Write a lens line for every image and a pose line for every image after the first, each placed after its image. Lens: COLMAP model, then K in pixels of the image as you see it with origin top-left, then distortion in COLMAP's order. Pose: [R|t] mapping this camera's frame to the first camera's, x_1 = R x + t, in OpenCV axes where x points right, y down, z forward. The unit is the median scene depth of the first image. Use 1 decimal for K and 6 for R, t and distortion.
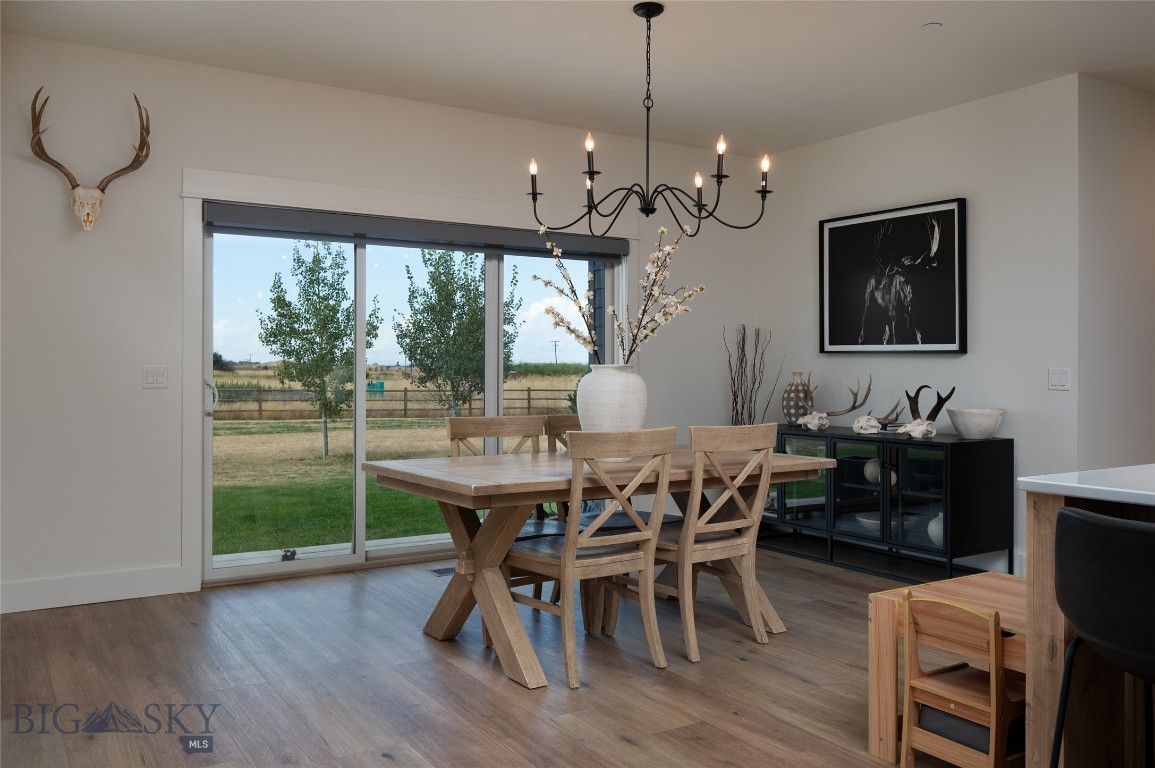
lens RADIAL K [[915.2, 0, 578.5], [0, 915.2, 379.6], [0, 0, 1]] dist [-0.015959, -0.002962]
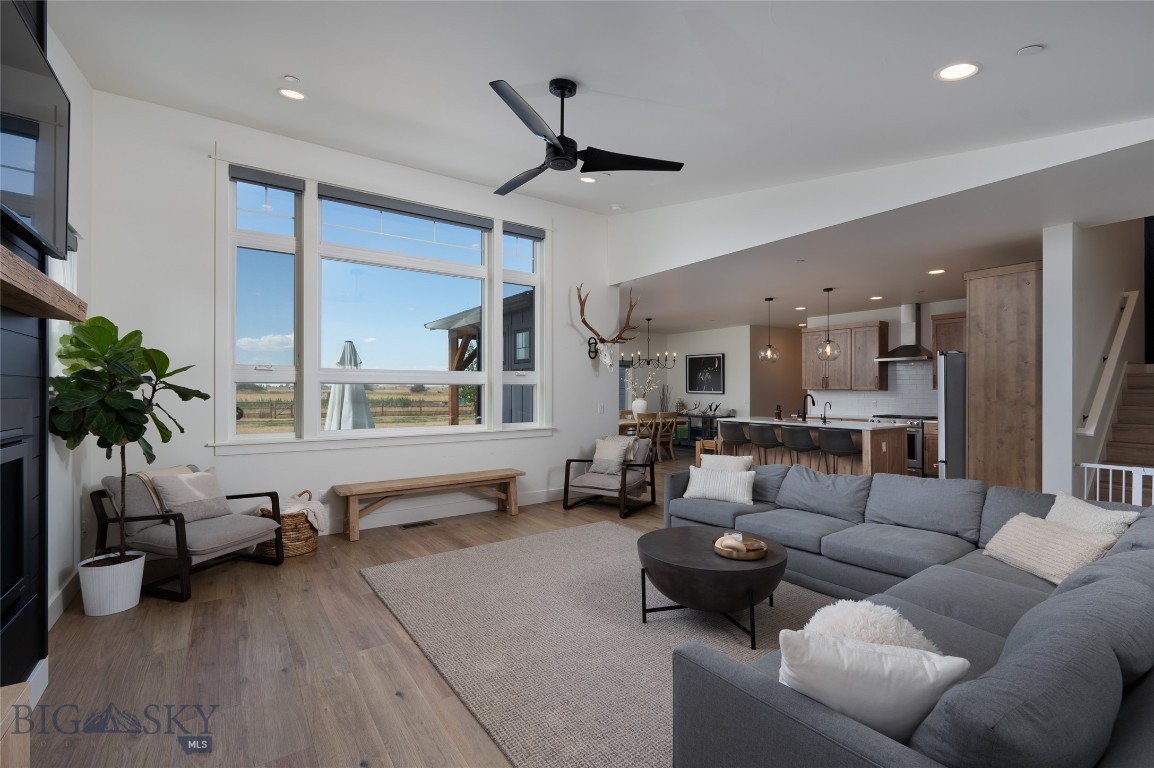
lens RADIAL K [[504.6, 0, 575.5], [0, 504.6, 391.6], [0, 0, 1]] dist [0.000760, 0.000006]
pose [[0.998826, 0.002557, 0.048368, -0.291268], [-0.002221, 0.999973, -0.006992, -0.022781], [-0.048384, 0.006877, 0.998805, -1.052967]]
